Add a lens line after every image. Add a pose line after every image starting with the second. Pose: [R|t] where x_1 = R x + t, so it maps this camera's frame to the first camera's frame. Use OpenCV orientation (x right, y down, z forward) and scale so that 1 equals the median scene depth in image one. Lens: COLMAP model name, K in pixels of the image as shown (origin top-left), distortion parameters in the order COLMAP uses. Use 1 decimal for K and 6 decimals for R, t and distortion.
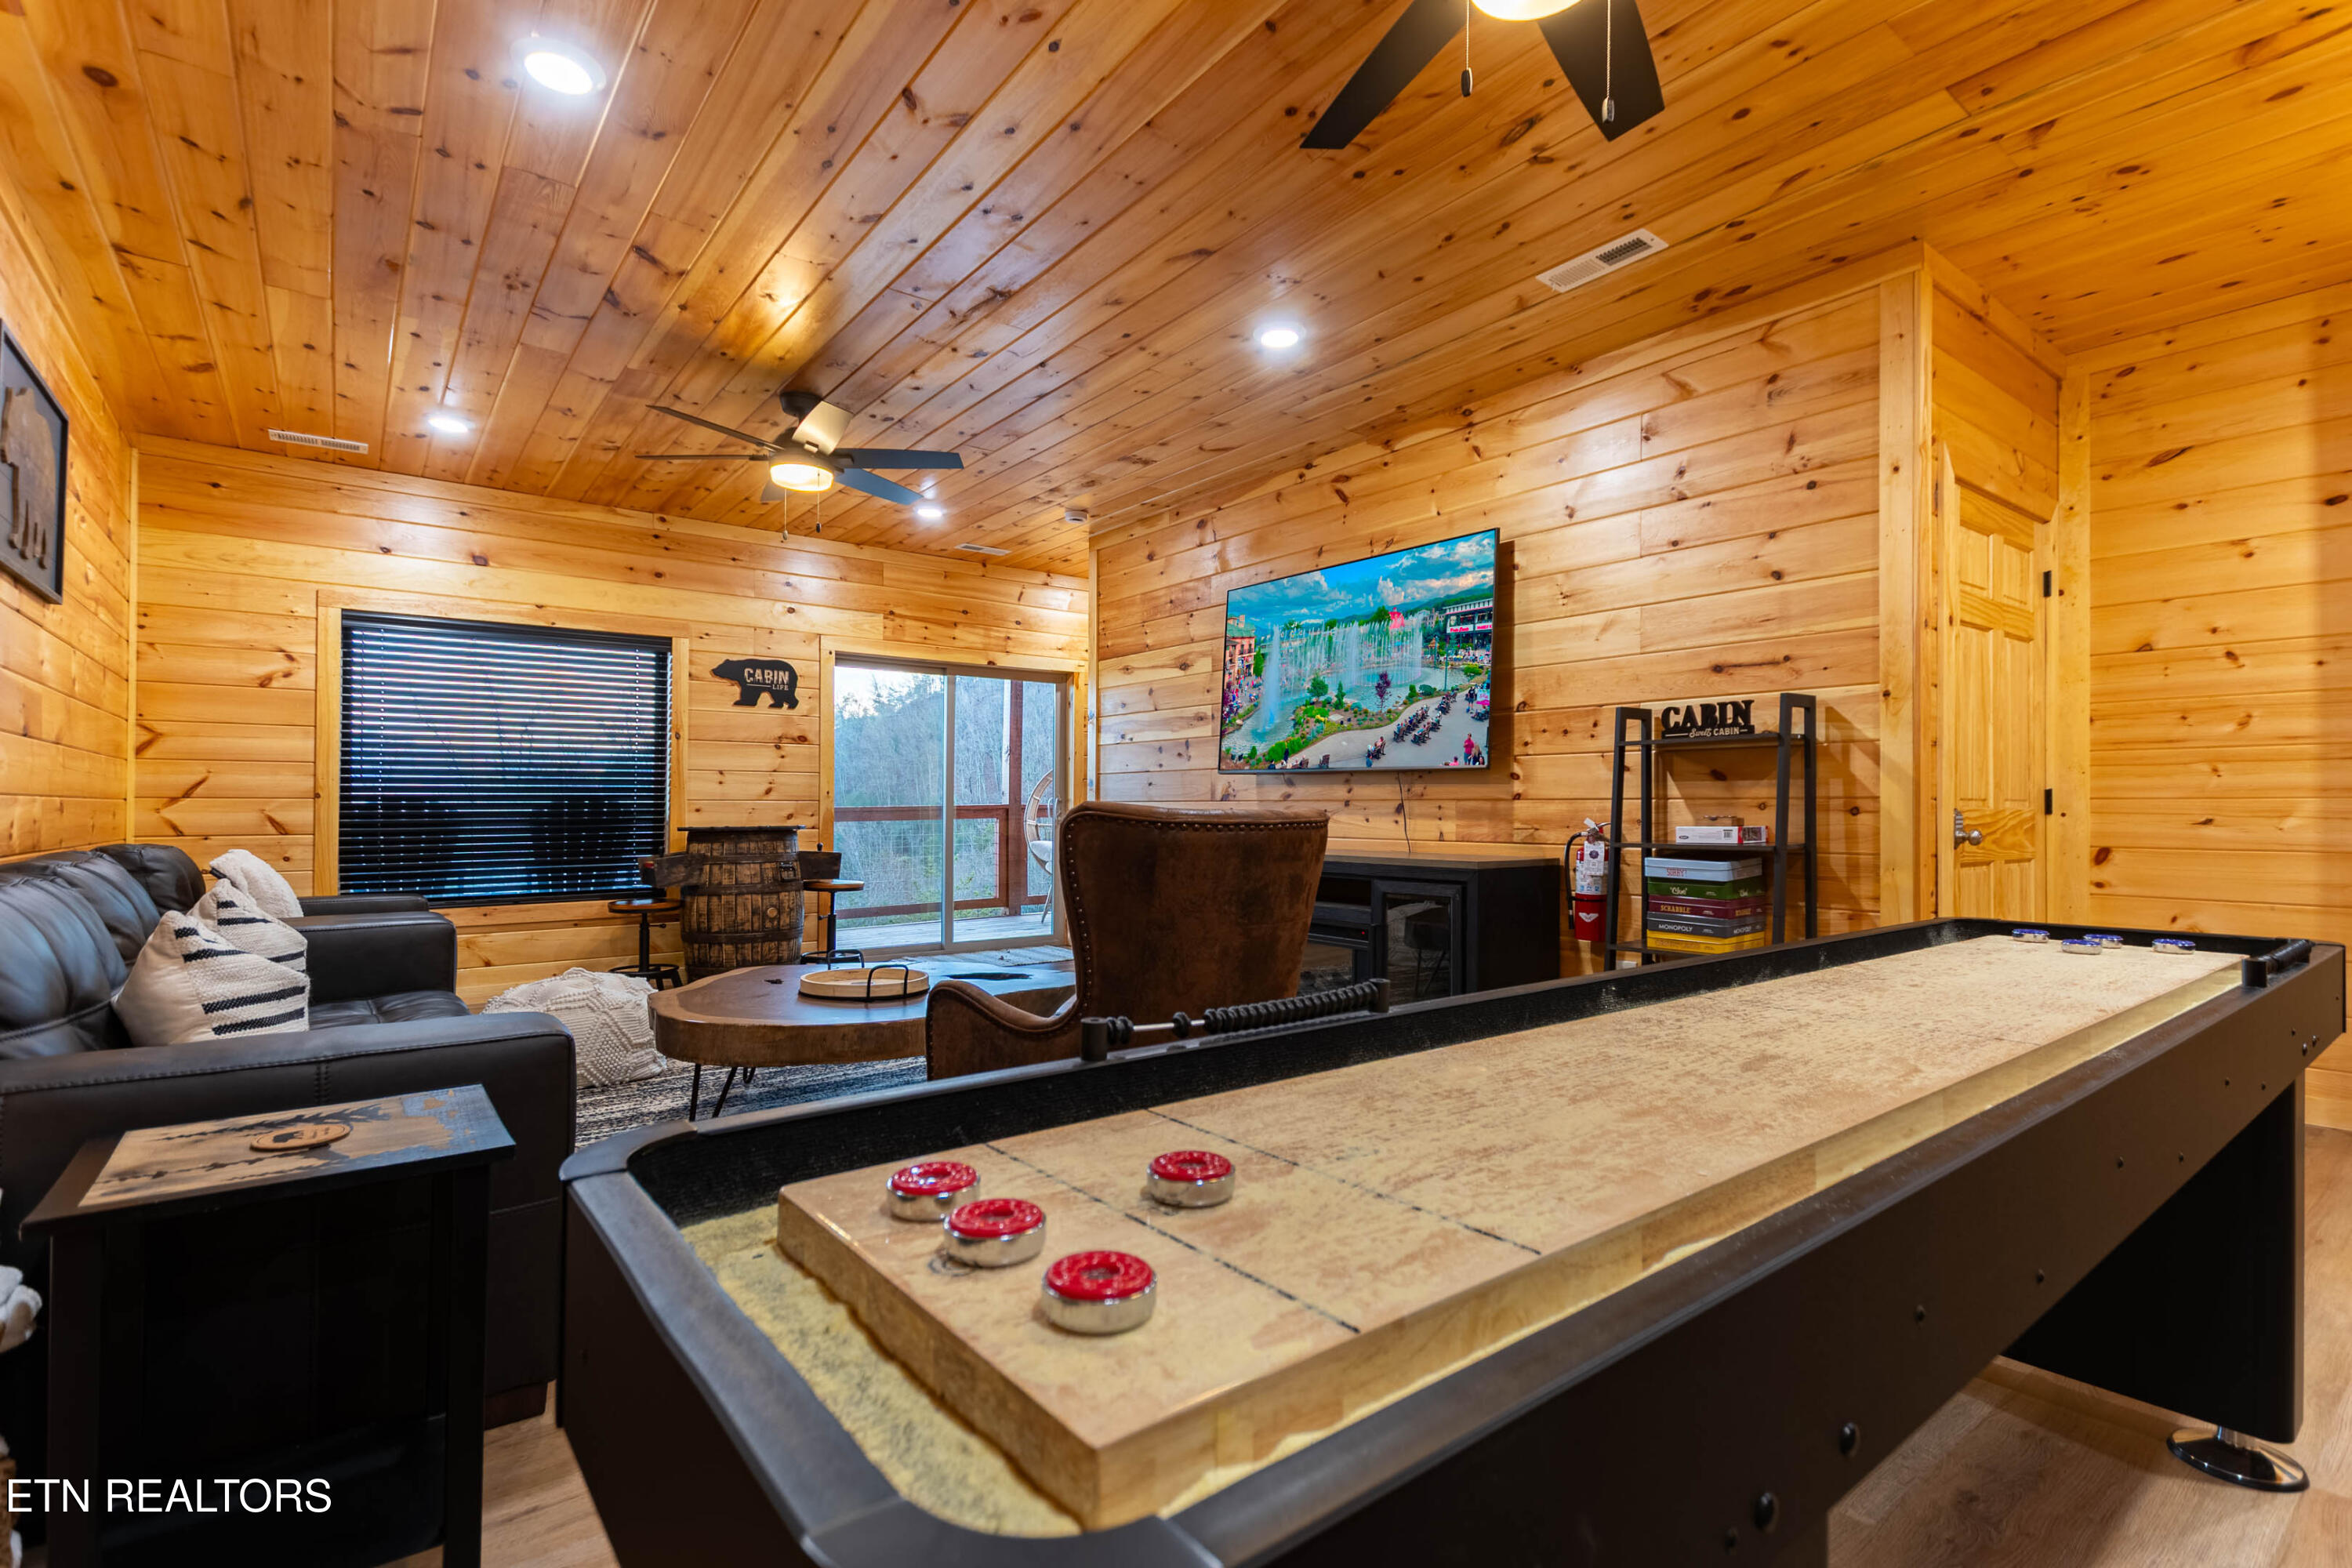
lens RADIAL K [[1101.5, 0, 1165.7], [0, 1101.5, 795.2], [0, 0, 1]] dist [0.021624, -0.008923]
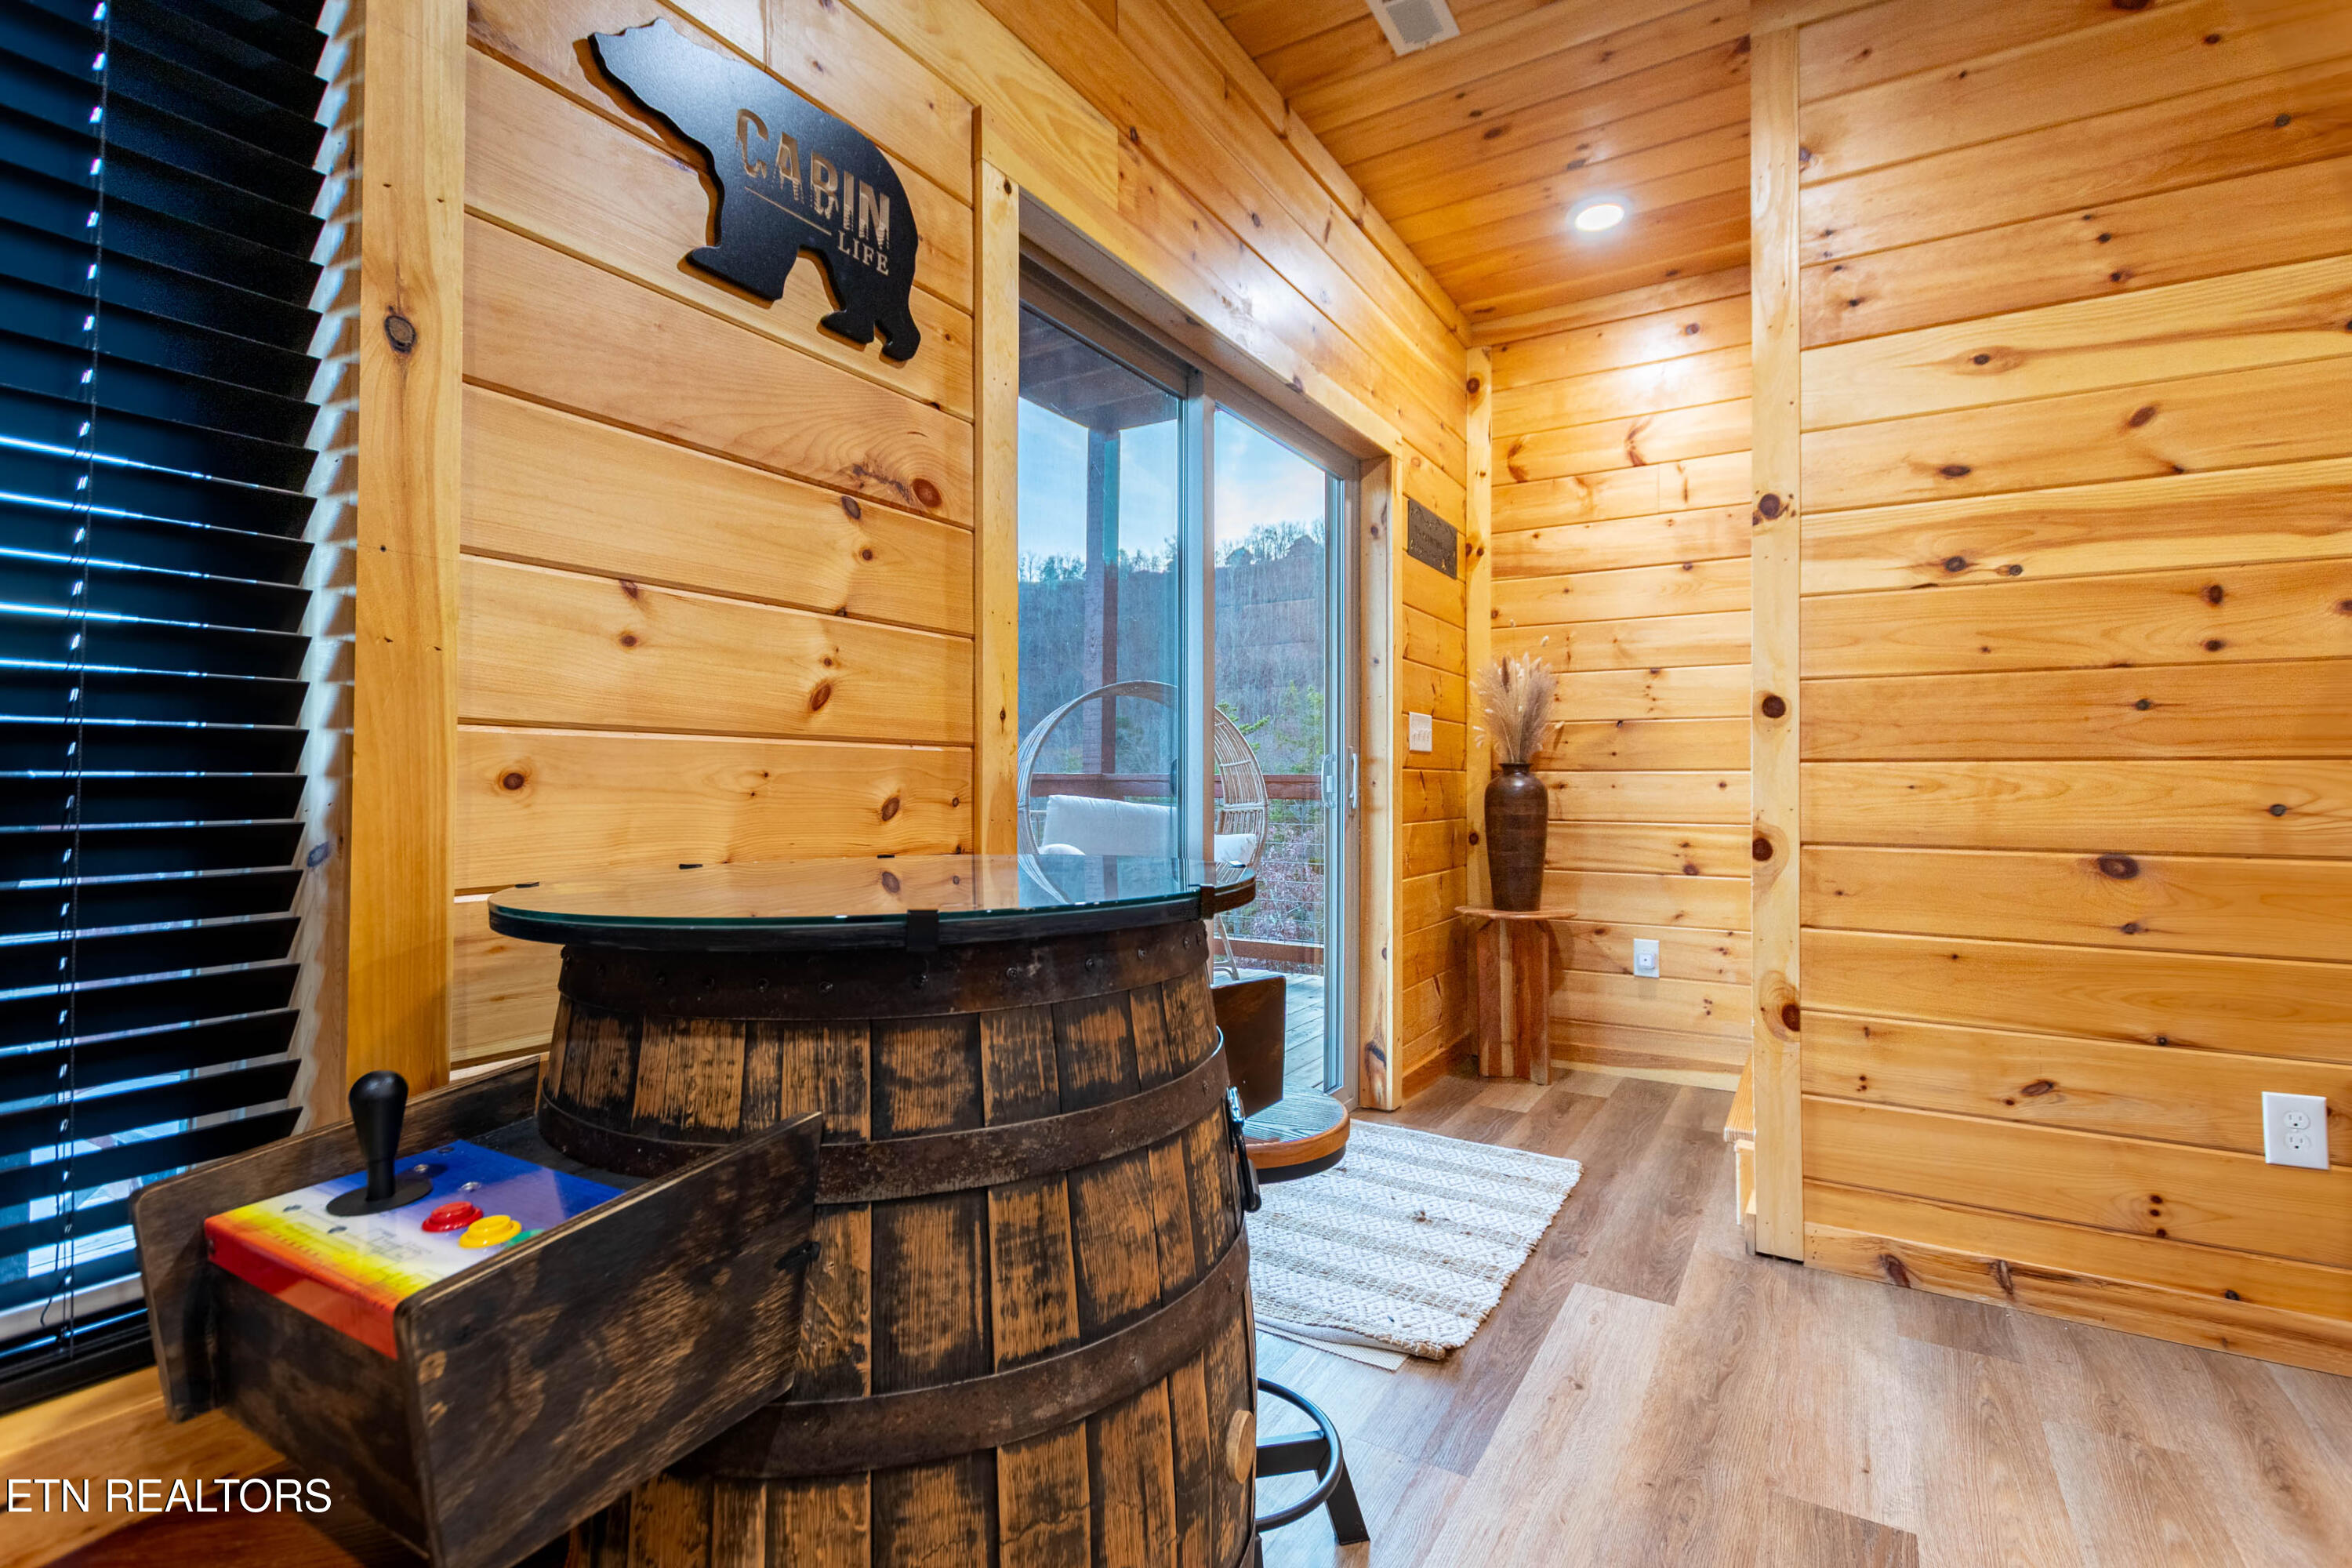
lens RADIAL K [[1101.5, 0, 1178.2], [0, 1101.5, 767.6], [0, 0, 1]] dist [0.021624, -0.008923]
pose [[0.929443, 0.002771, 0.368956, -0.394924], [-0.003133, 0.999995, 0.000383, 0.010649], [-0.368953, -0.001512, 0.929447, 0.803180]]
